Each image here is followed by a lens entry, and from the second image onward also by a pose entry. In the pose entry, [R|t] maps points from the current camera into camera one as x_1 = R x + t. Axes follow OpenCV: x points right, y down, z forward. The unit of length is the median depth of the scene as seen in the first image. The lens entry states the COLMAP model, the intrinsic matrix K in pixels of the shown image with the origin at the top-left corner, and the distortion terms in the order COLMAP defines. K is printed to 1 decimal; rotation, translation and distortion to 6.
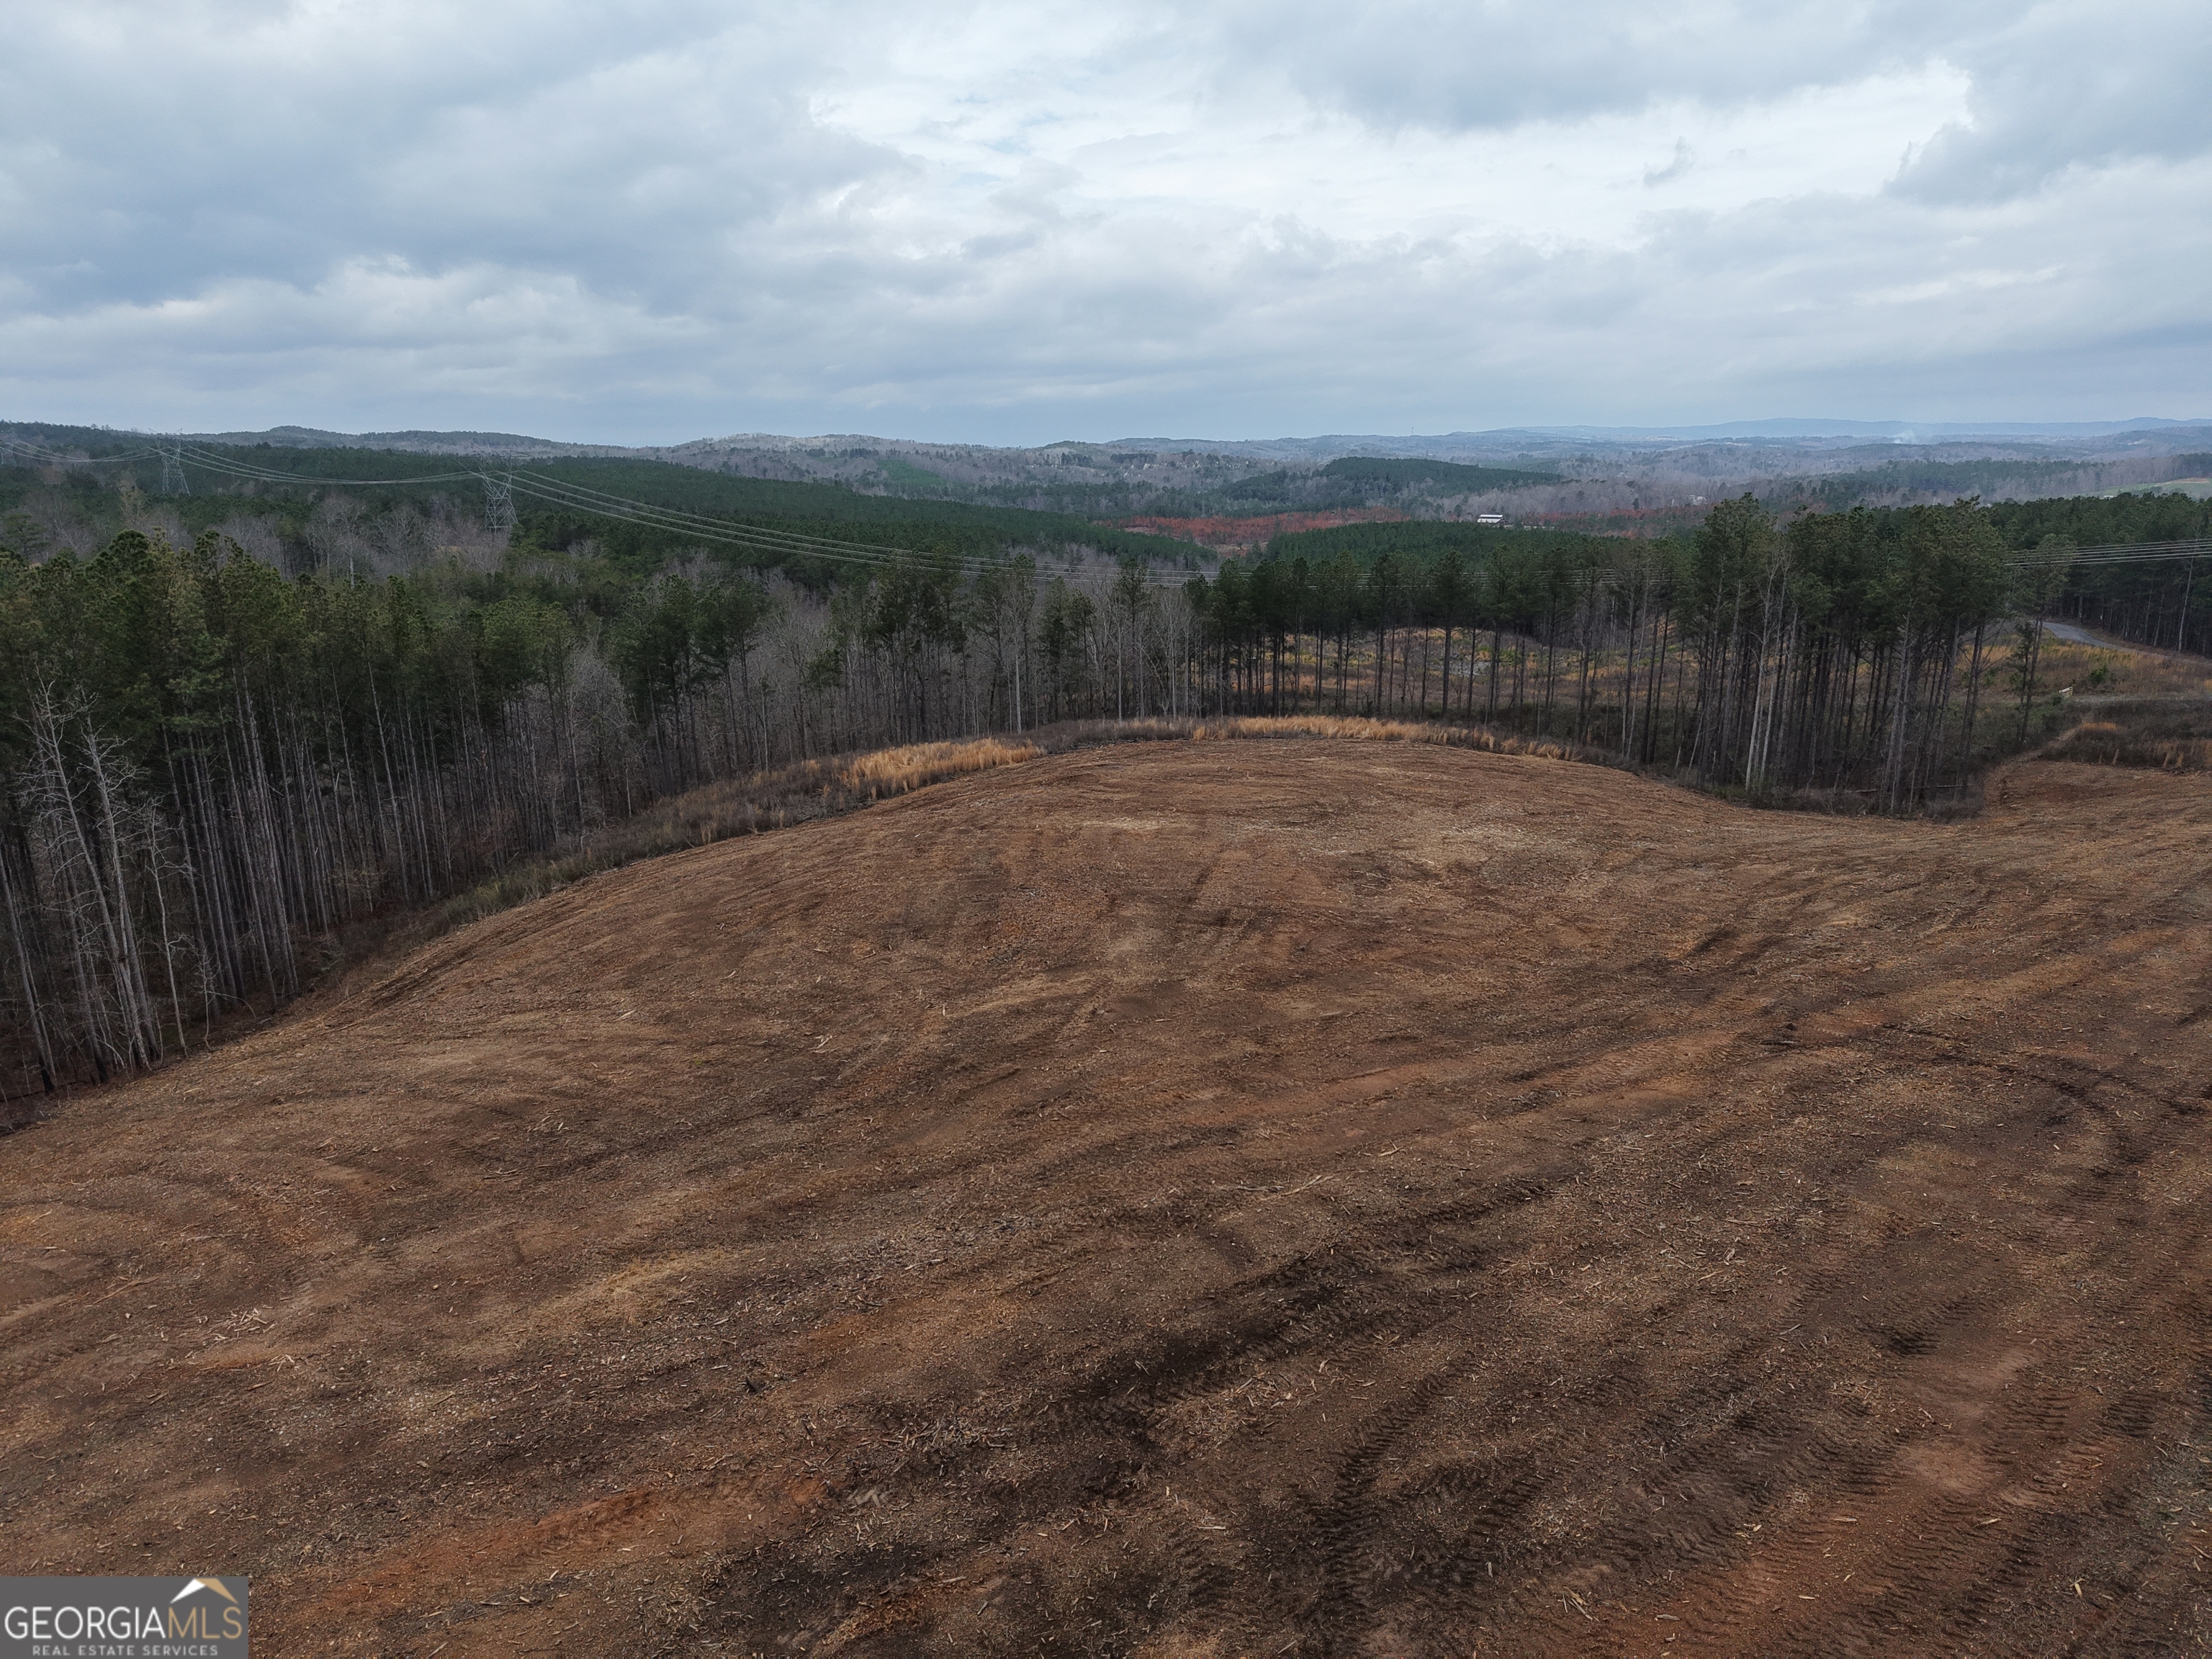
lens RADIAL K [[1476.4, 0, 1107.5], [0, 1476.4, 824.9], [0, 0, 1]] dist [0.032481, -0.031798]
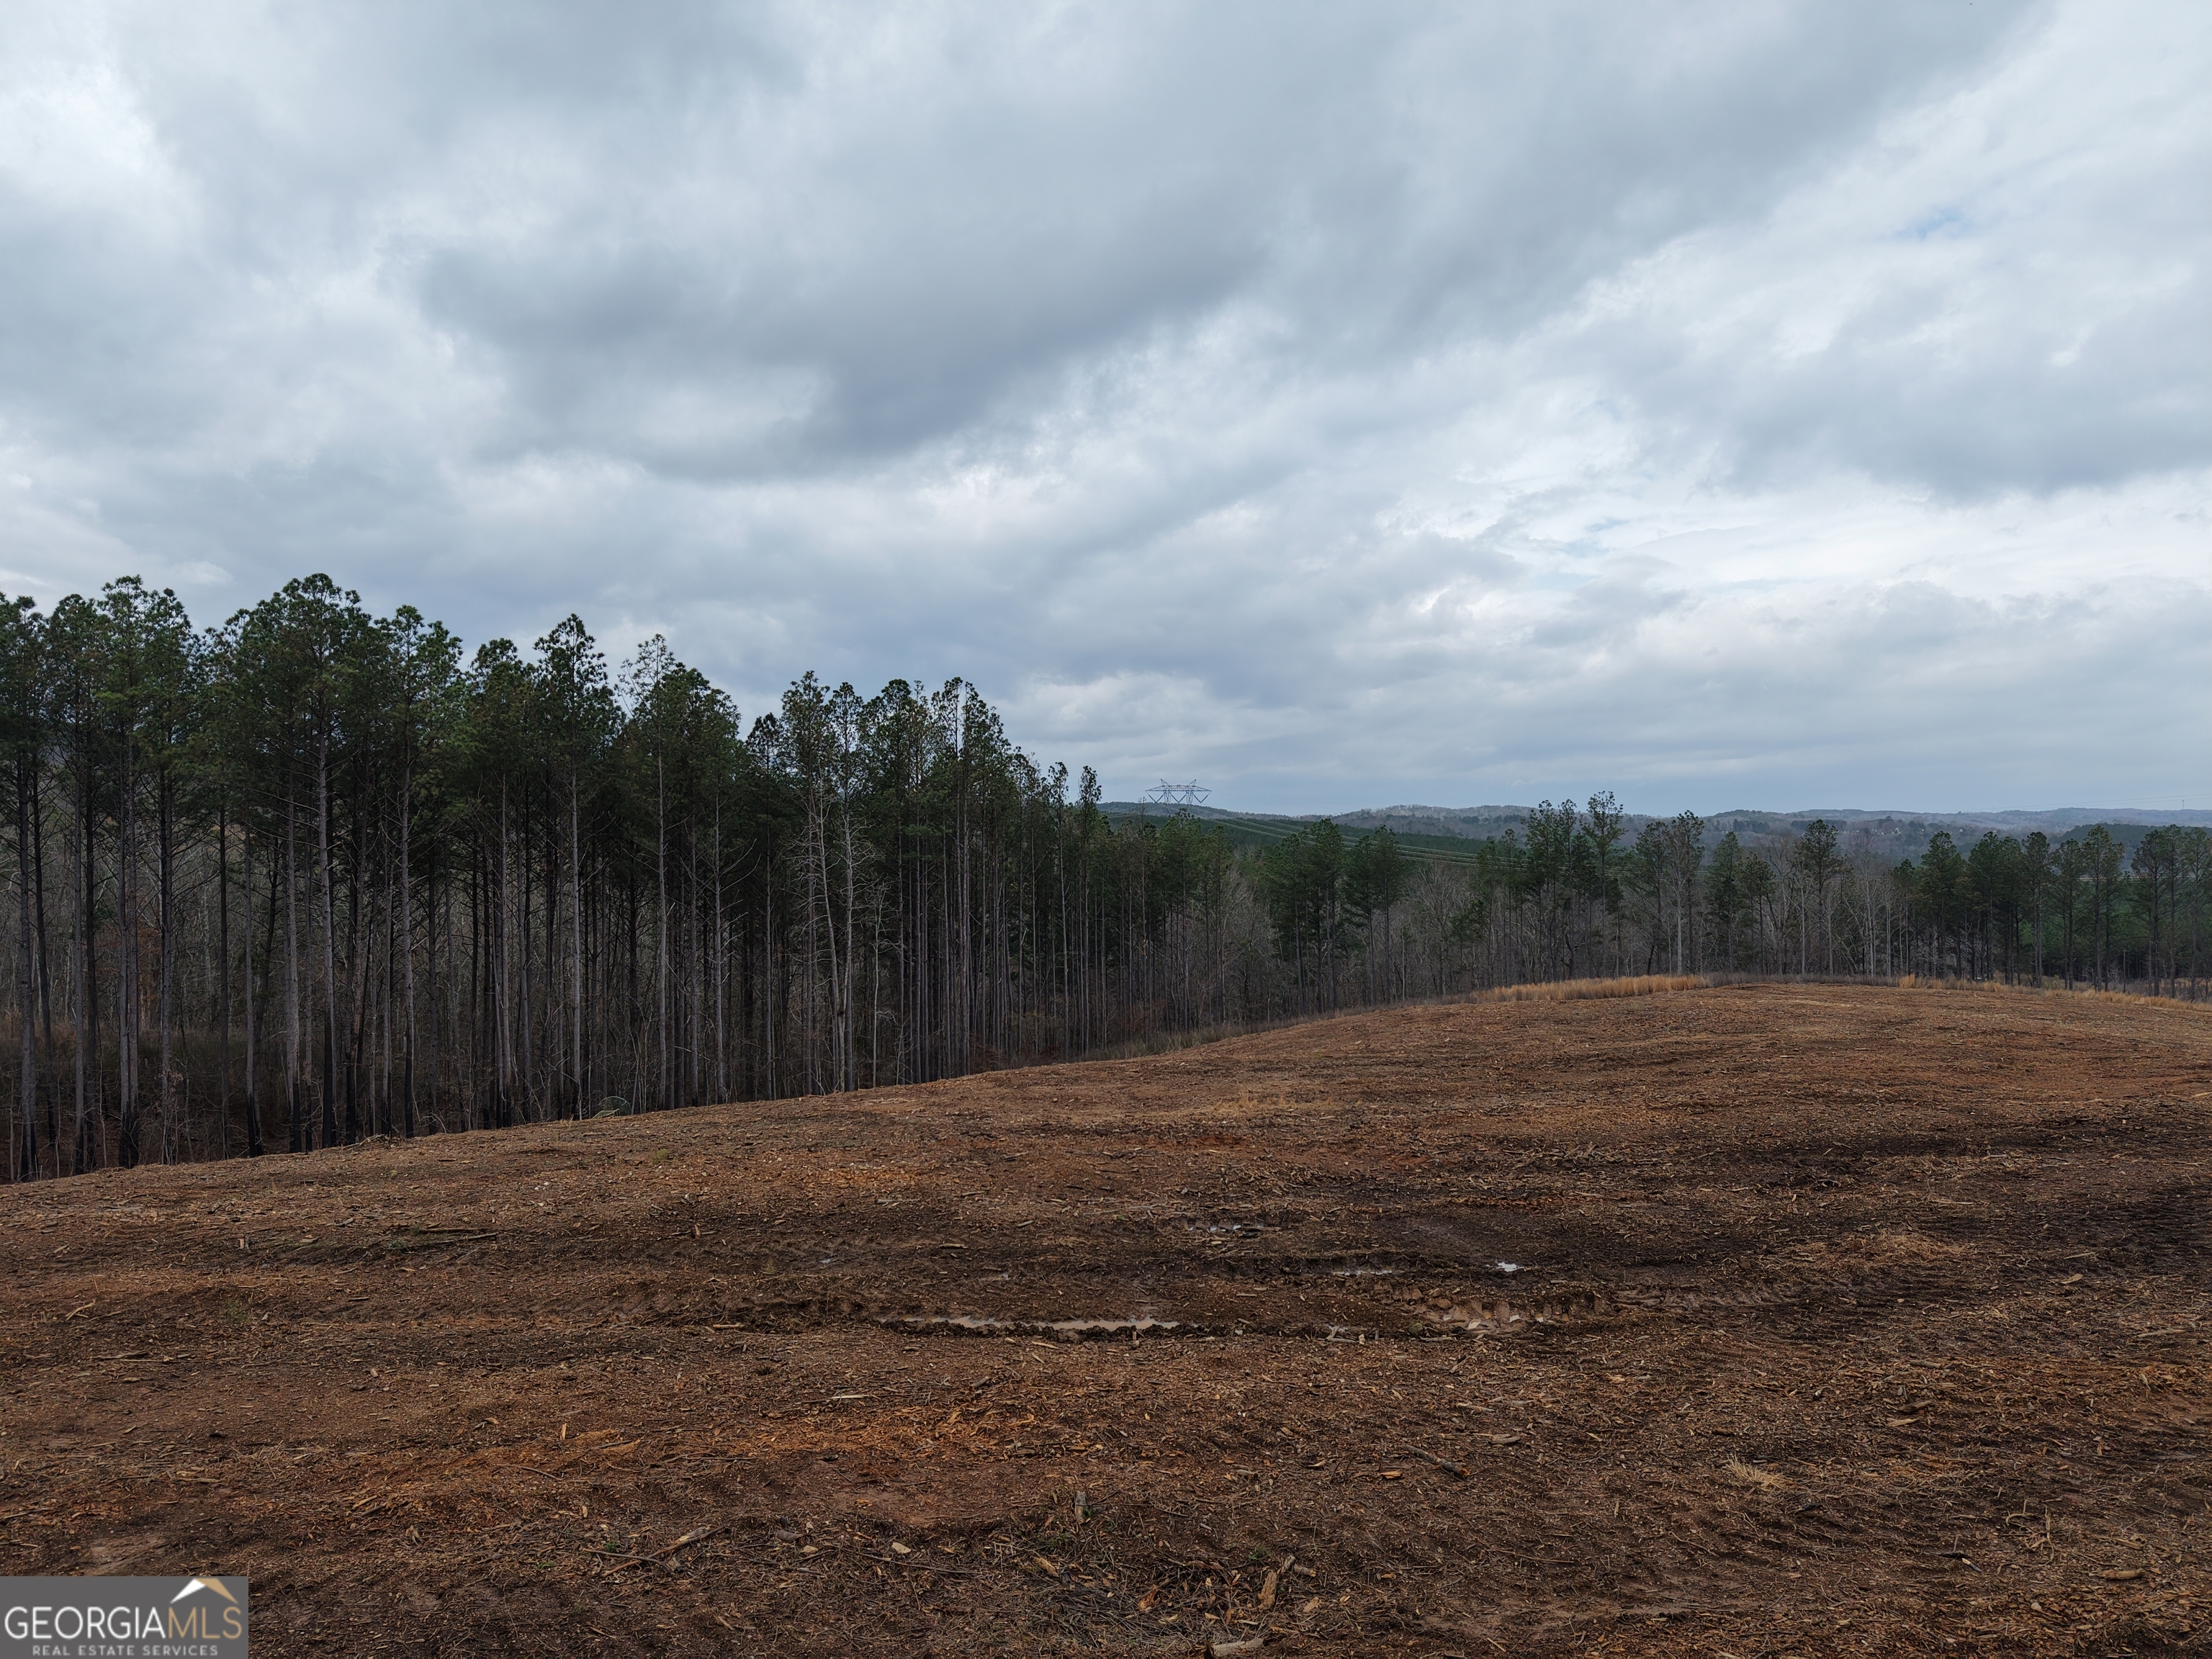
lens RADIAL K [[1476.4, 0, 1107.5], [0, 1476.4, 824.9], [0, 0, 1]] dist [0.032481, -0.031798]
pose [[0.909183, 0.004543, -0.416373, -0.003238], [-0.106905, 0.968970, -0.222865, 0.330498], [0.402440, 0.247138, 0.881456, 0.081097]]
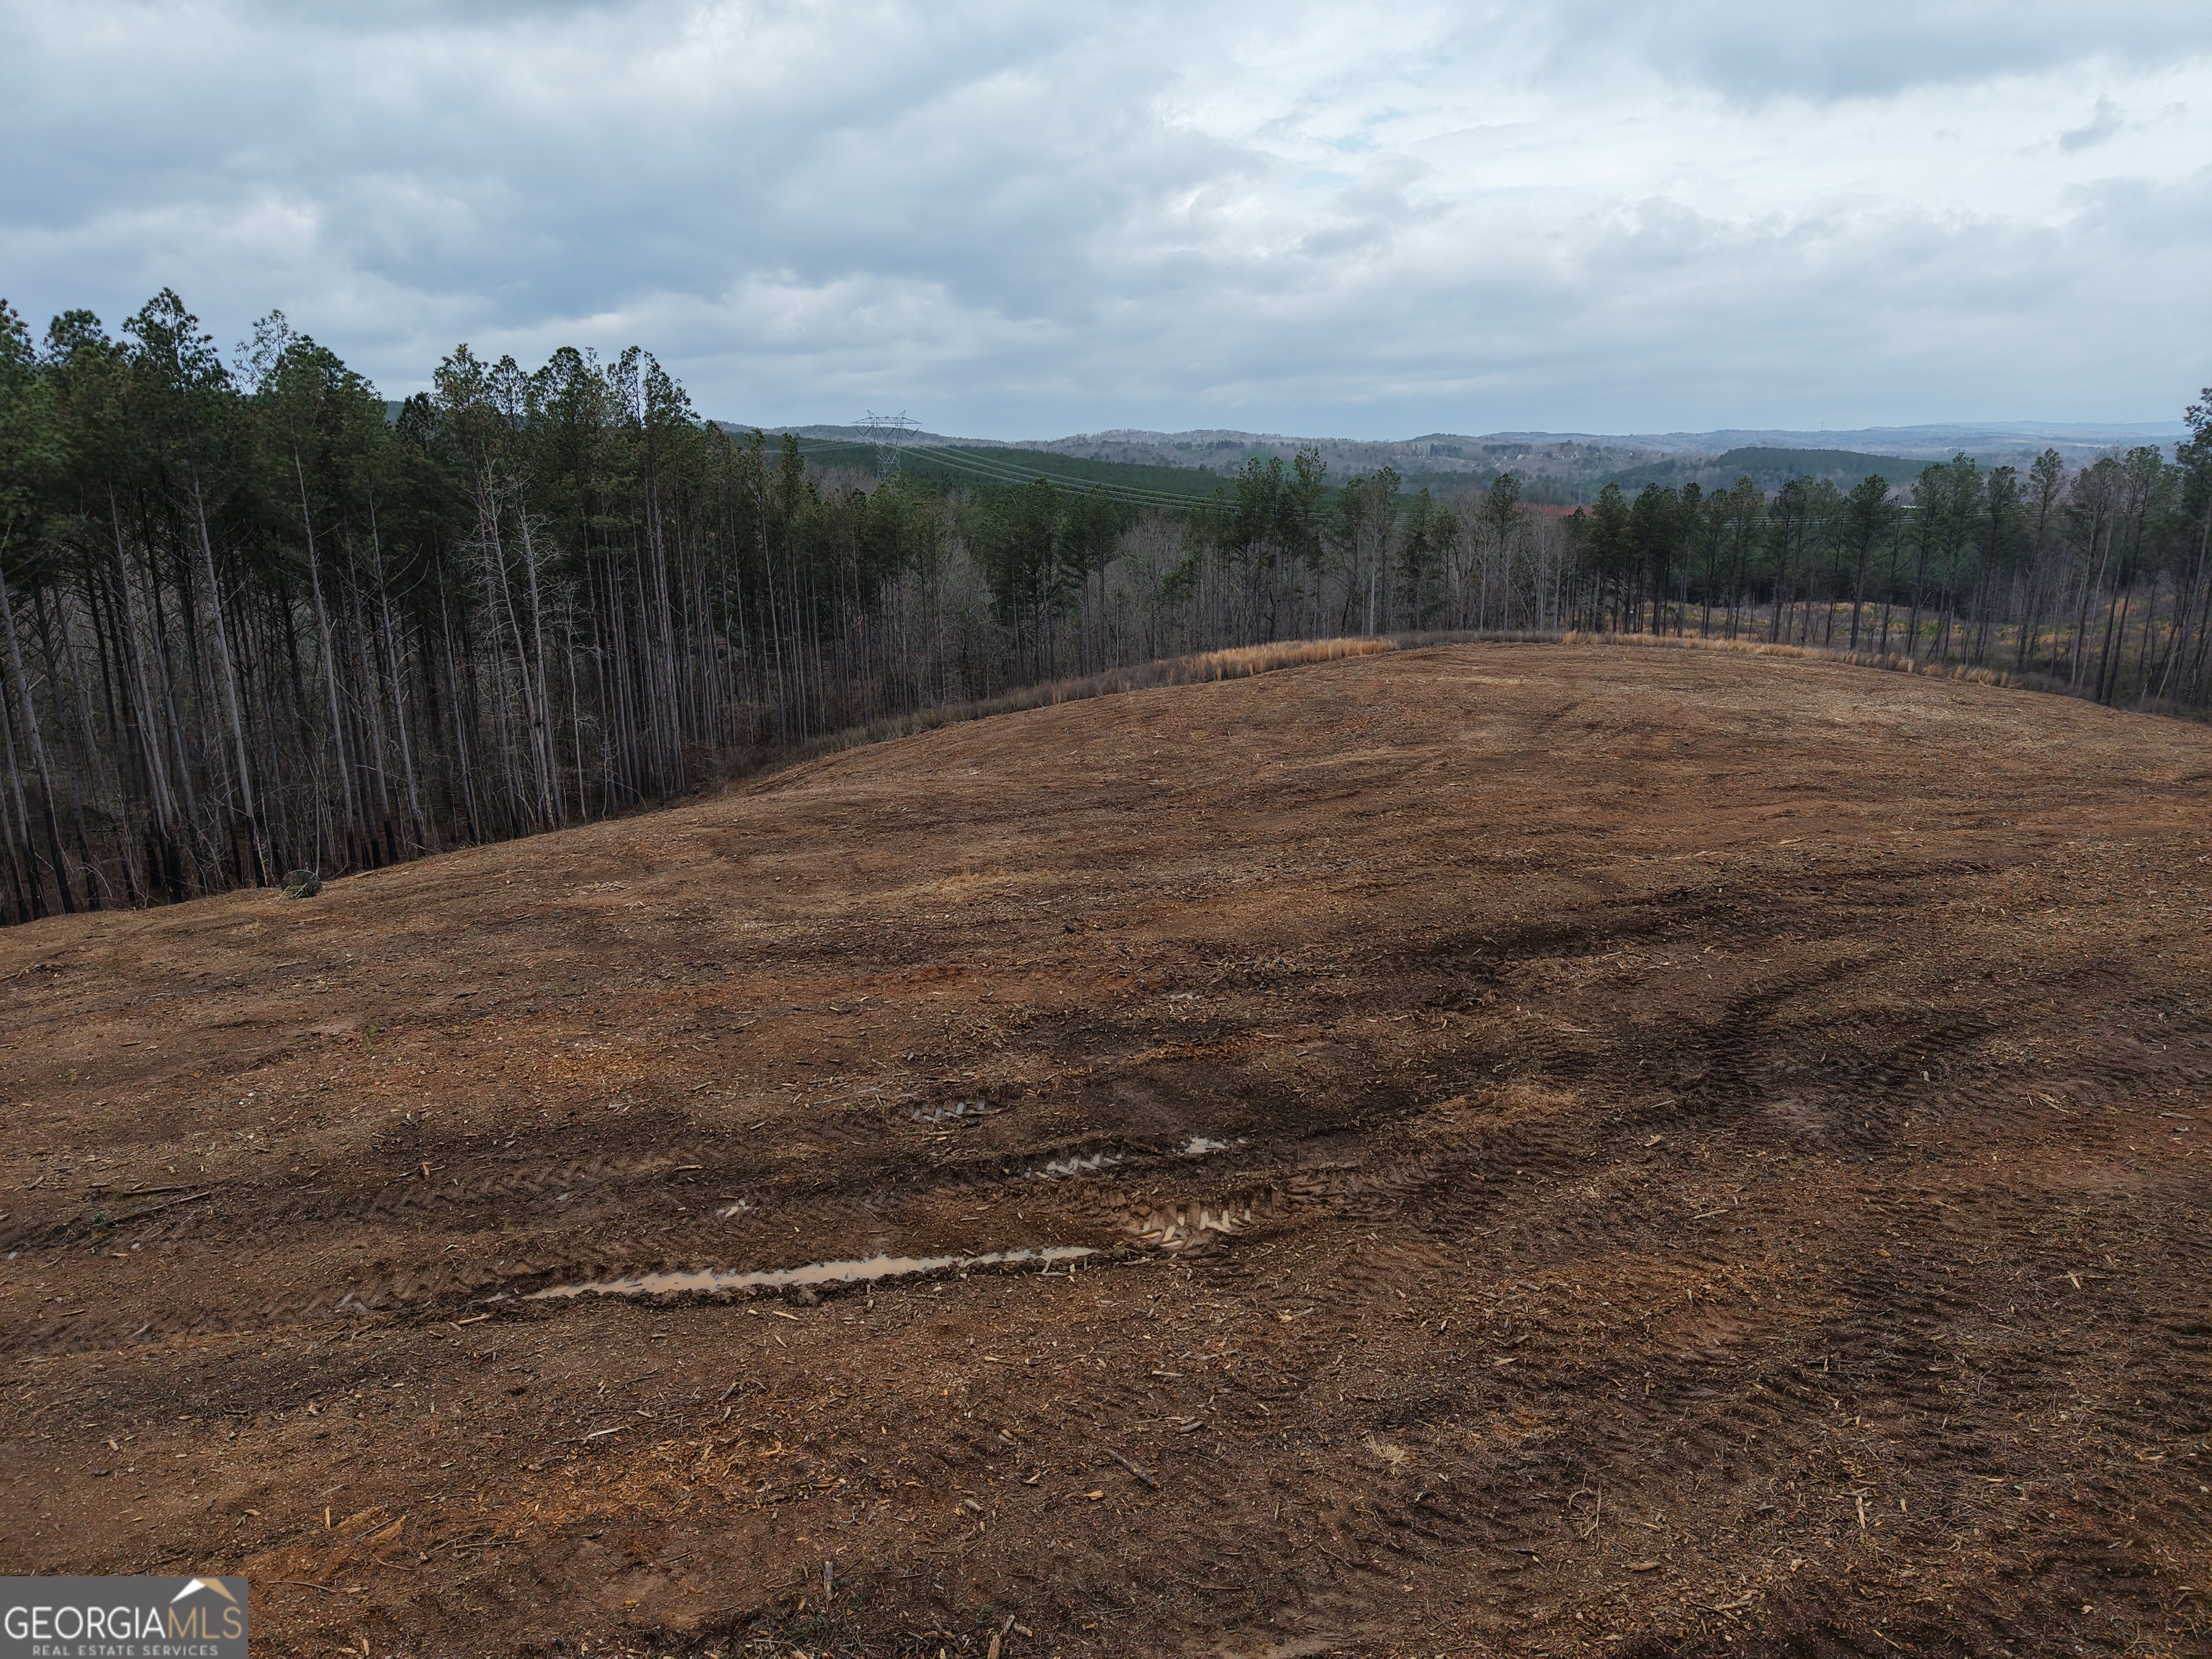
lens RADIAL K [[1476.4, 0, 1107.5], [0, 1476.4, 824.9], [0, 0, 1]] dist [0.032481, -0.031798]
pose [[0.971741, 0.060494, -0.228165, -0.001853], [-0.060355, 0.998148, 0.007592, 0.239306], [0.228201, 0.006393, 0.973593, 0.060325]]
